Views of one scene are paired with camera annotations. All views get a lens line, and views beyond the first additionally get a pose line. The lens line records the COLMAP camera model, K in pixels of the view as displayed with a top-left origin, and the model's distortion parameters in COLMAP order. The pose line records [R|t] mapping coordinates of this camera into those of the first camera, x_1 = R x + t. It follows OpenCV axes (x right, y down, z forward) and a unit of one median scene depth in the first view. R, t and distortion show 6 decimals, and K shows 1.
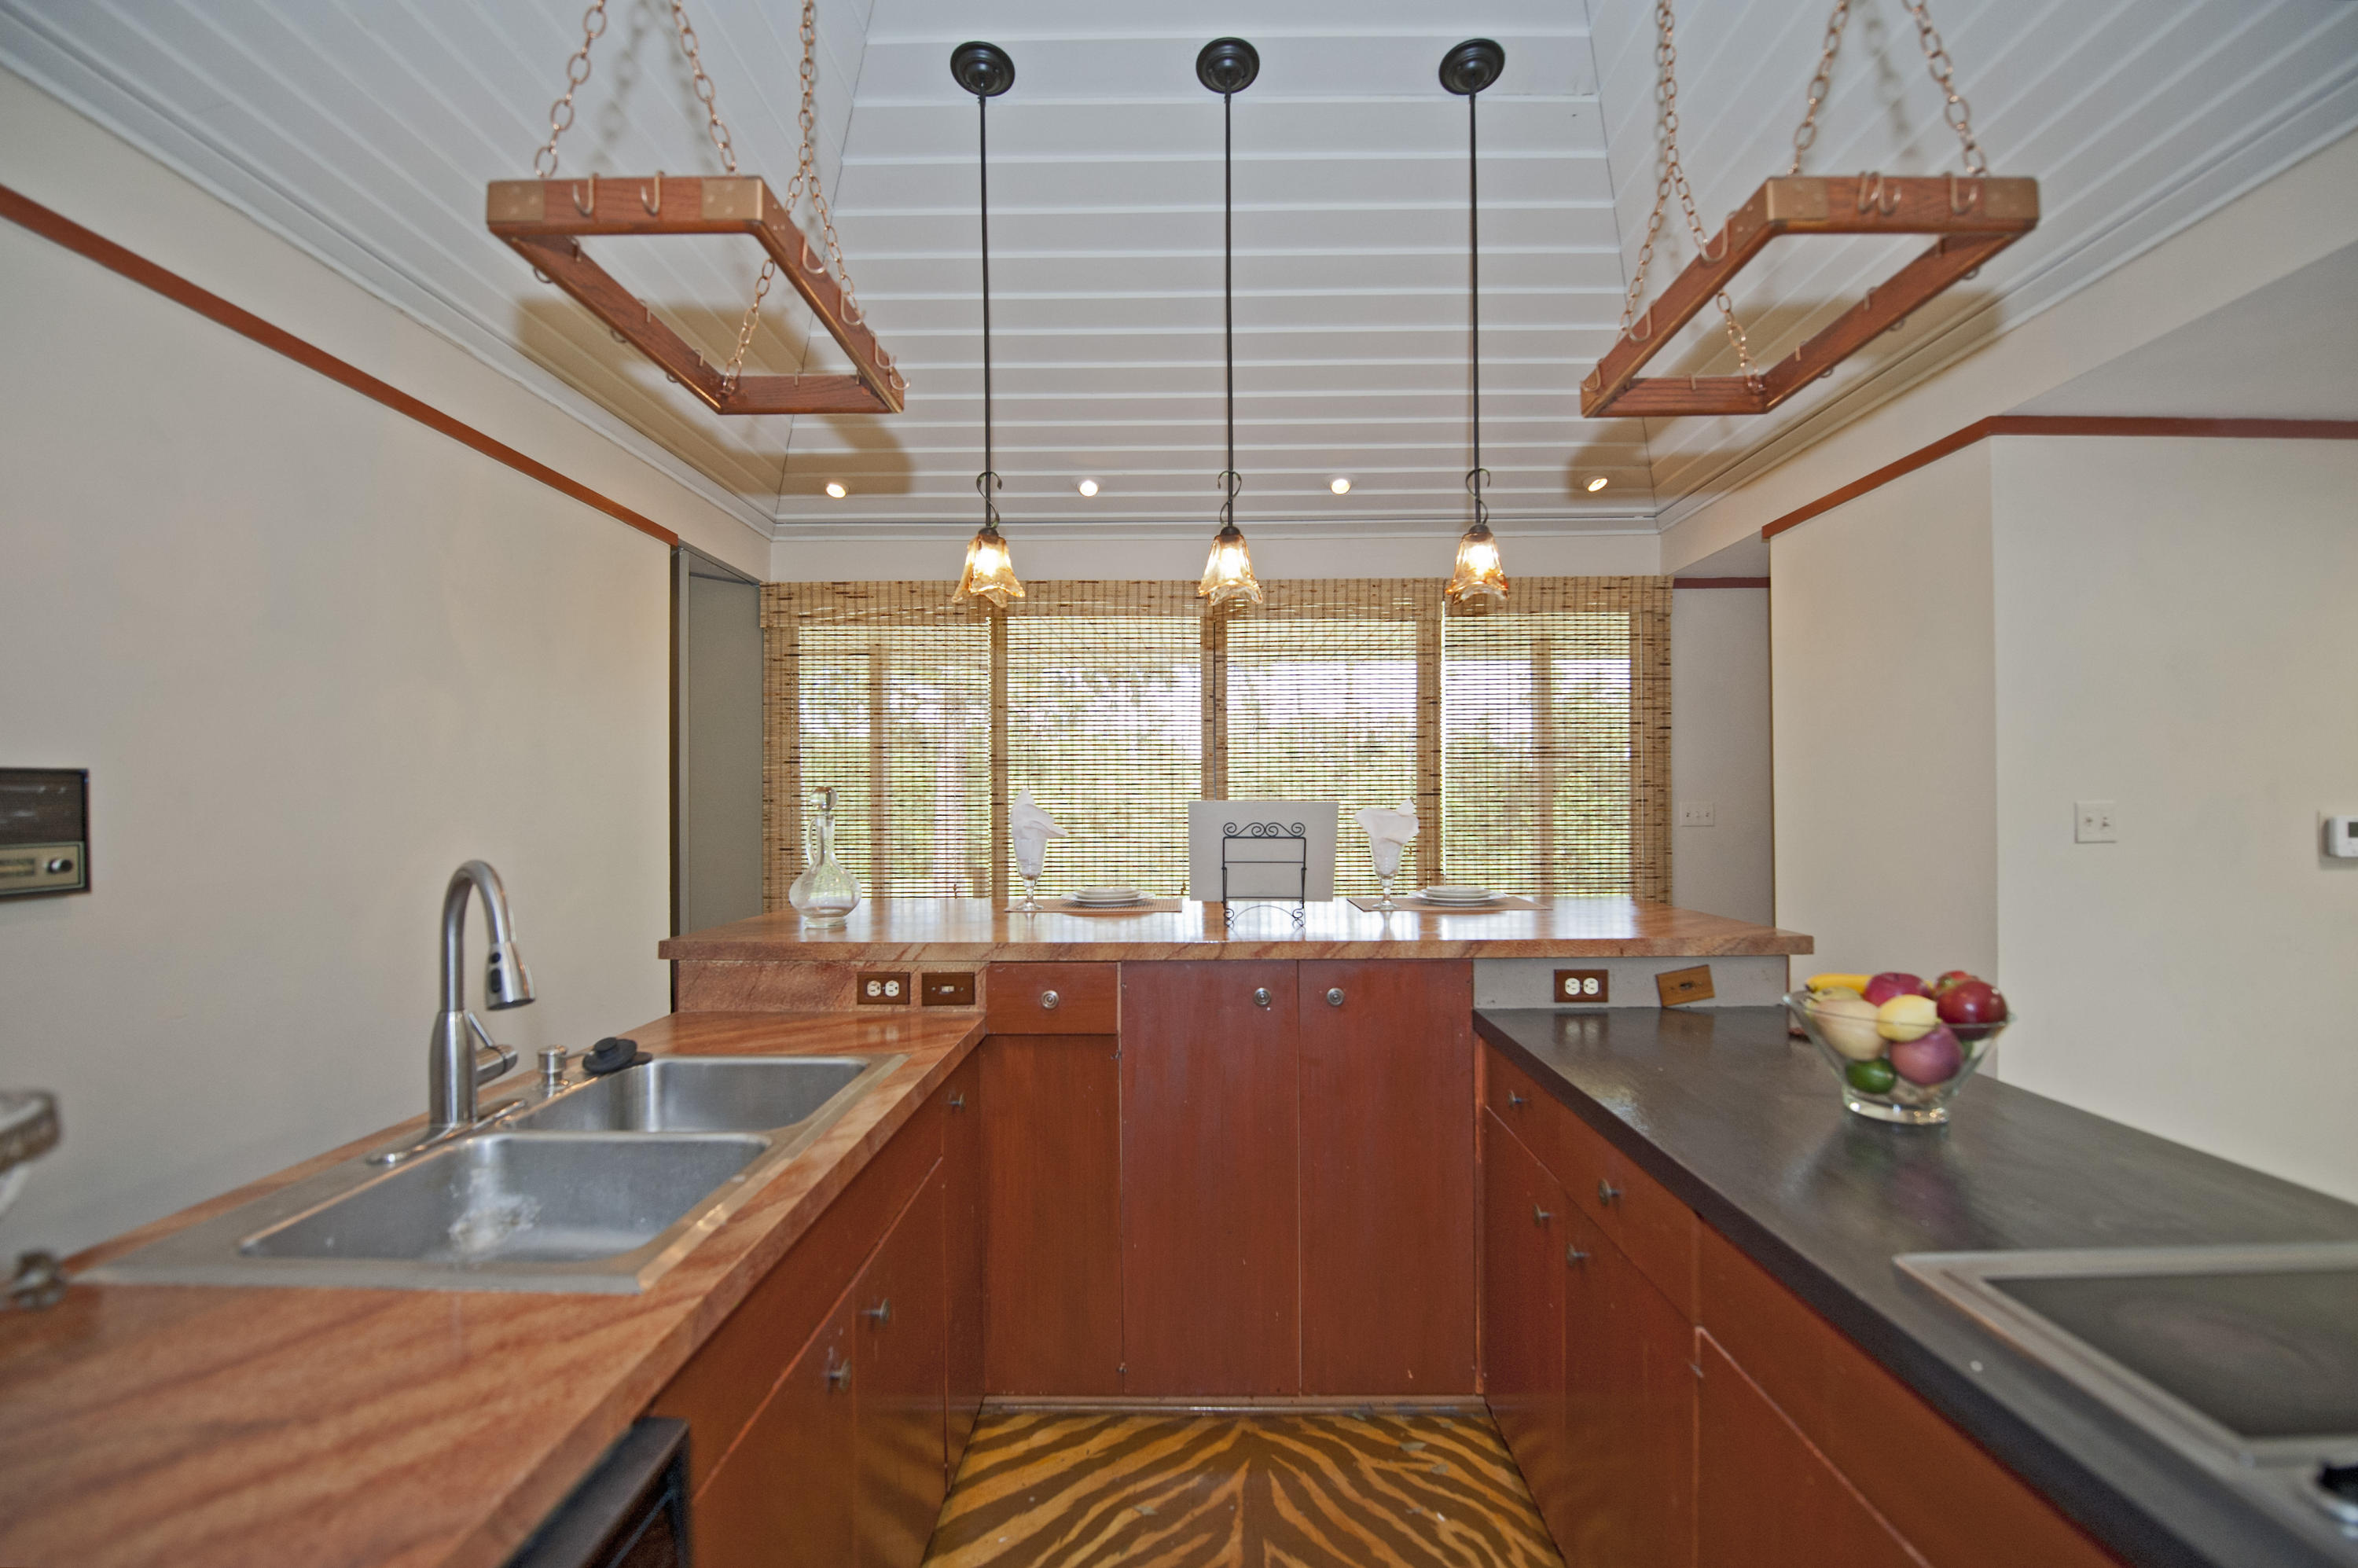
lens RADIAL K [[971.8, 0, 1181.4], [0, 971.8, 795.2], [0, 0, 1]] dist [-0.018310, -0.000124]
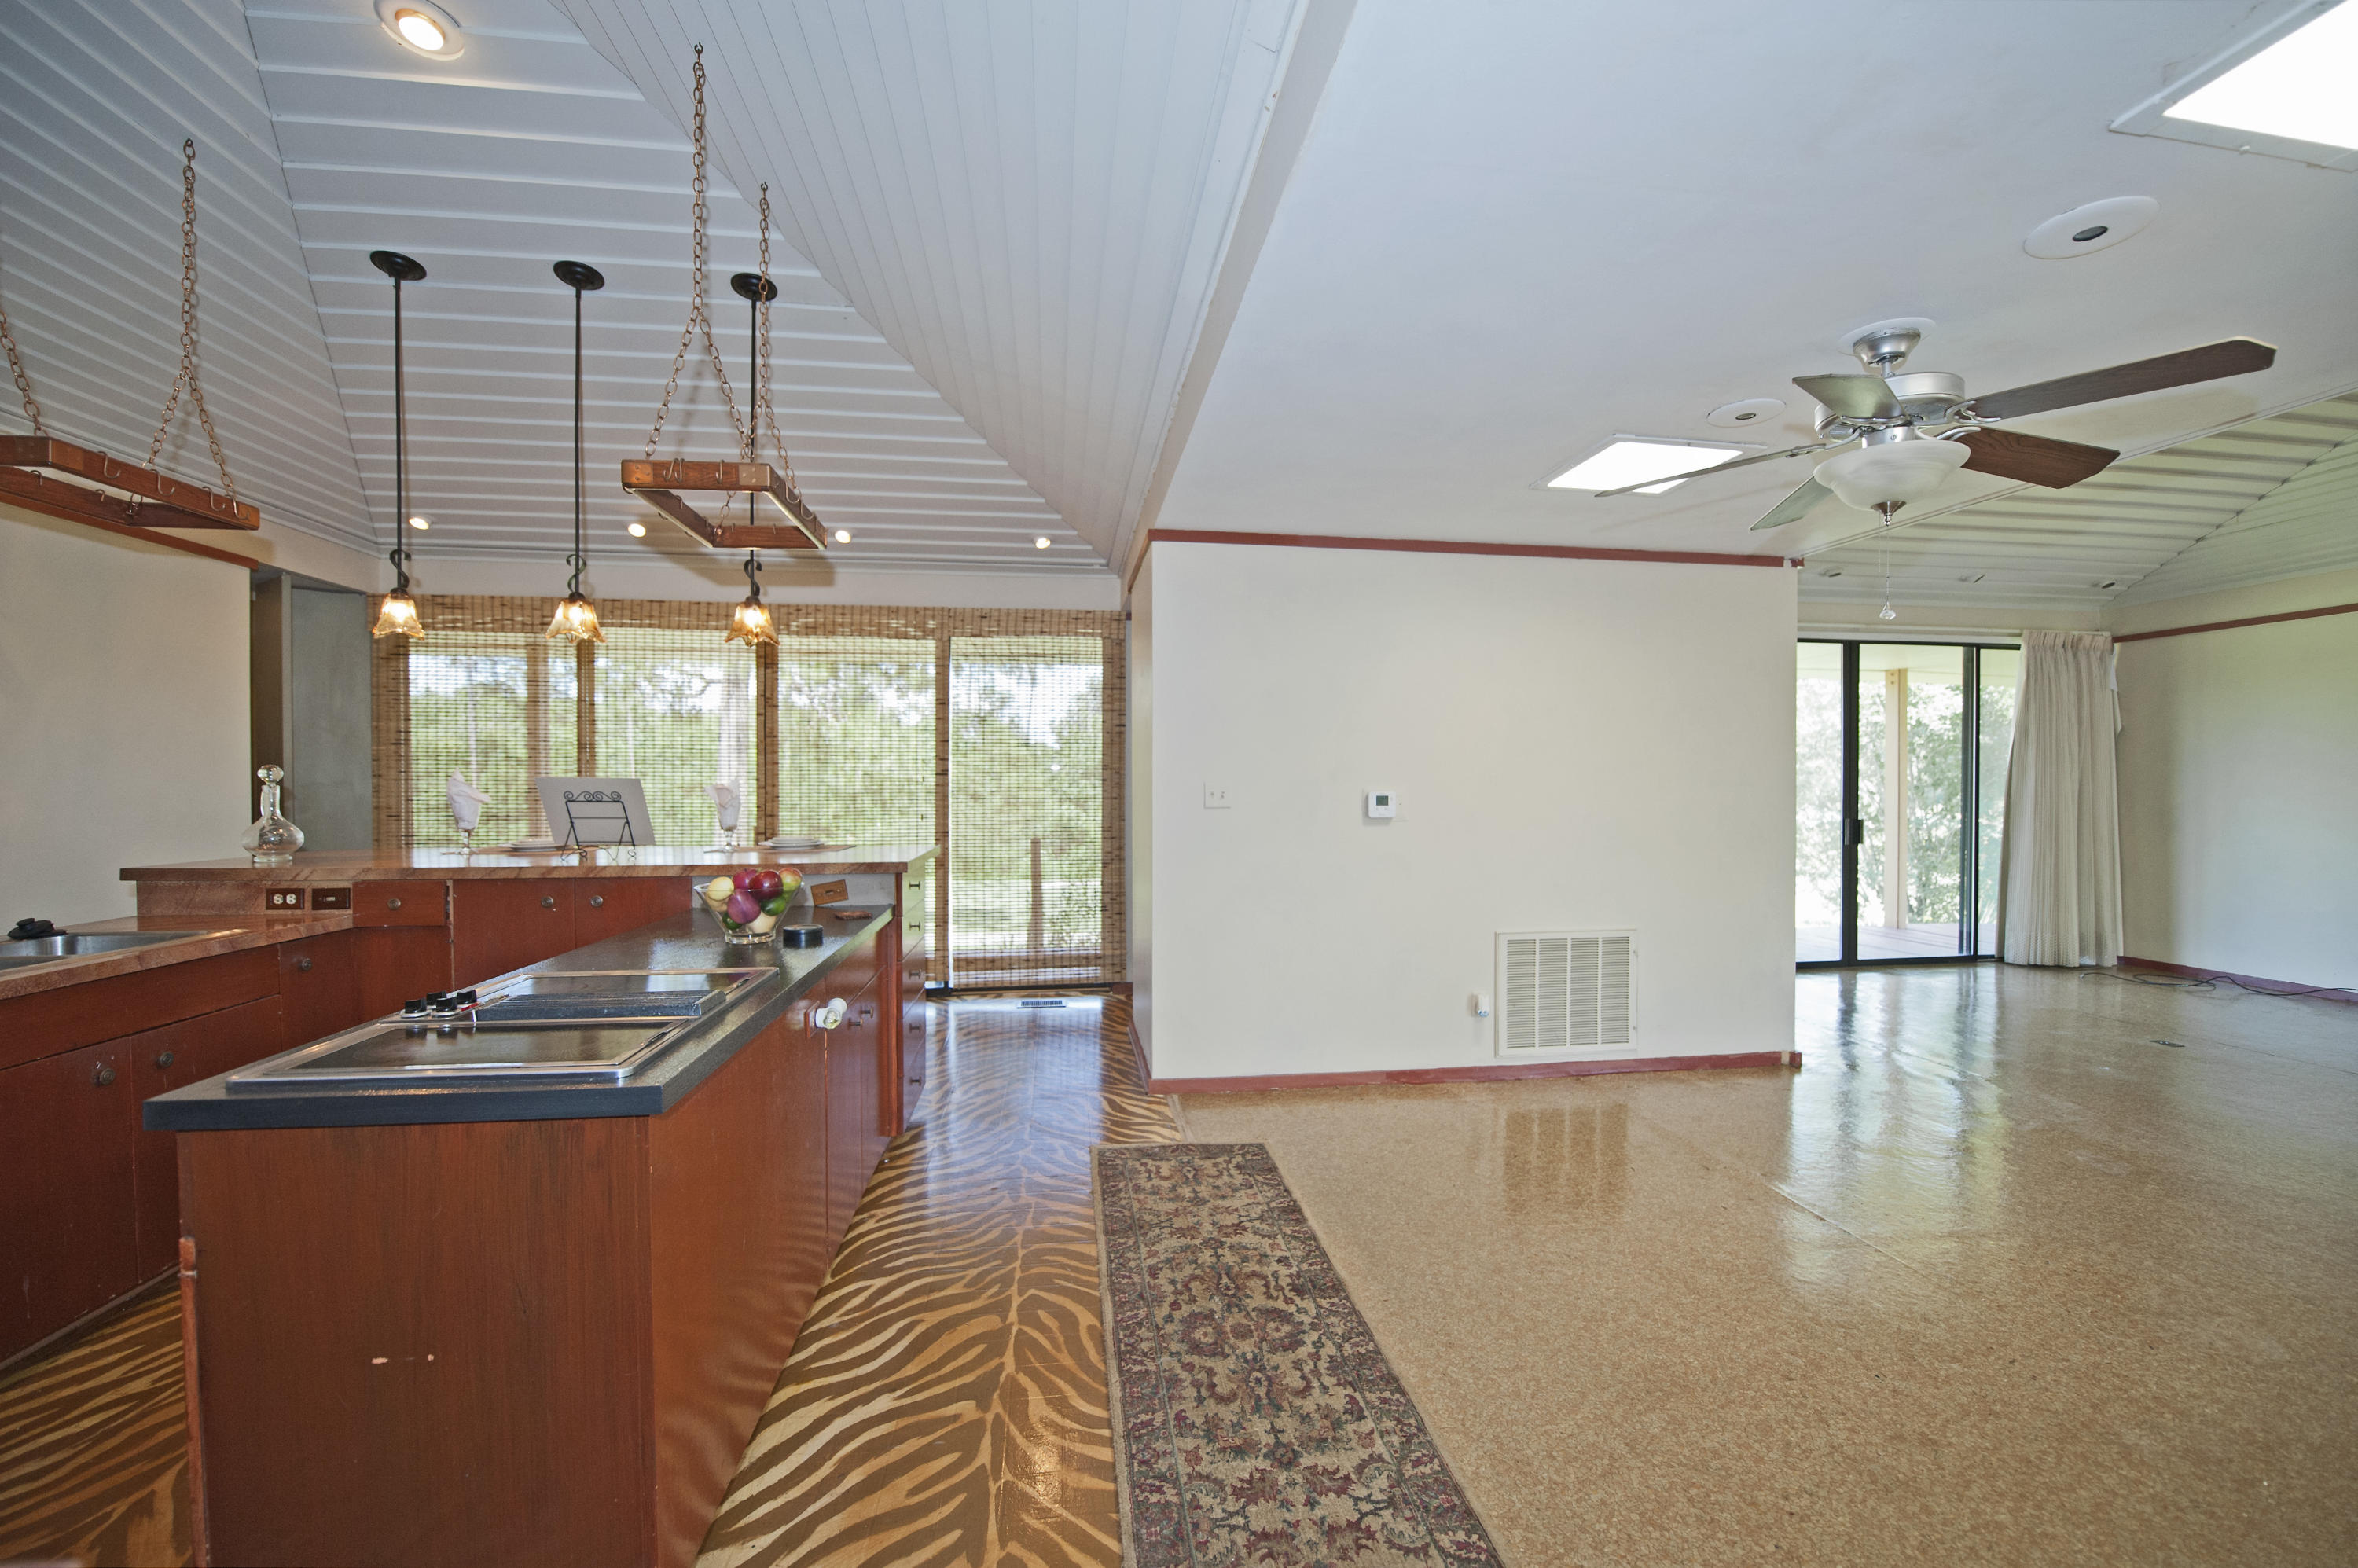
lens RADIAL K [[943.3, 0, 1188.2], [0, 943.3, 792.8], [0, 0, 1]] dist [-0.017752, -0.000649]
pose [[0.988749, 0.004649, 0.149509, 0.756520], [-0.007450, 0.999807, 0.018179, -0.002982], [-0.149396, -0.019088, 0.988593, -0.555975]]
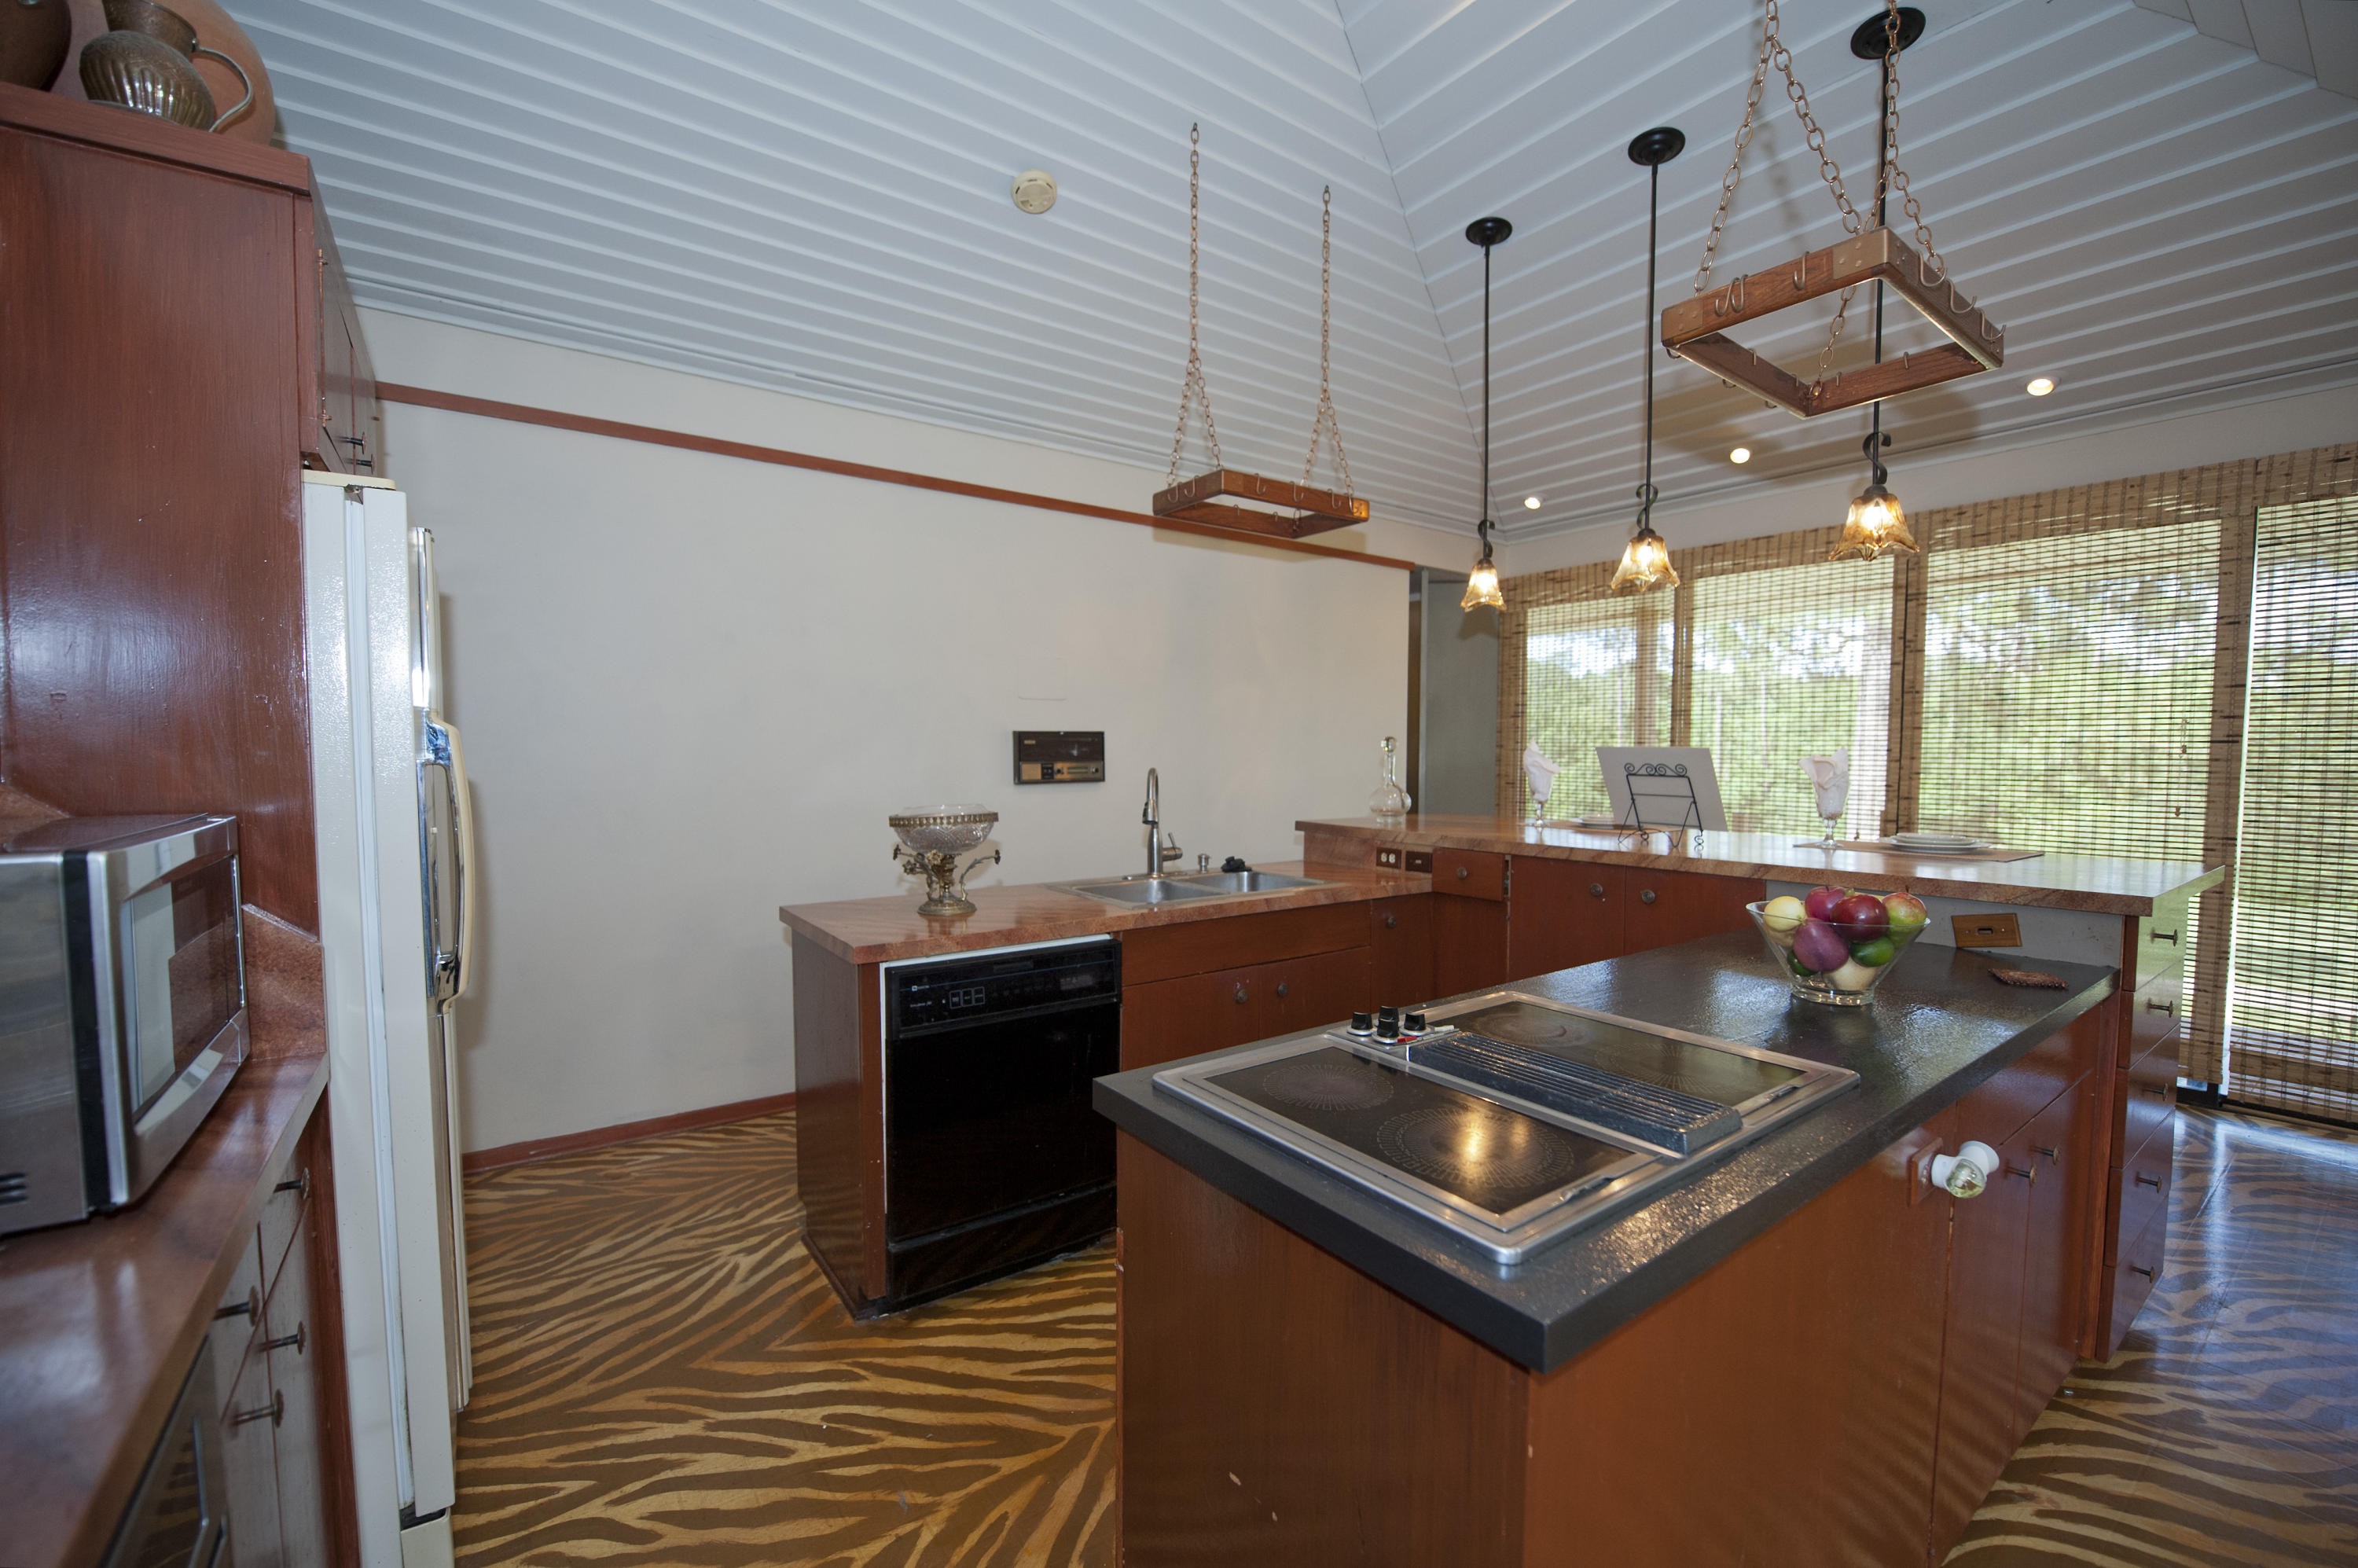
lens RADIAL K [[961.3, 0, 1187.6], [0, 961.3, 797.2], [0, 0, 1]] dist [-0.000986, -0.012242]
pose [[0.599520, 0.046122, -0.799030, 0.699620], [0.000186, 0.998330, 0.057766, -0.000896], [0.800360, -0.034780, 0.598510, -0.231767]]
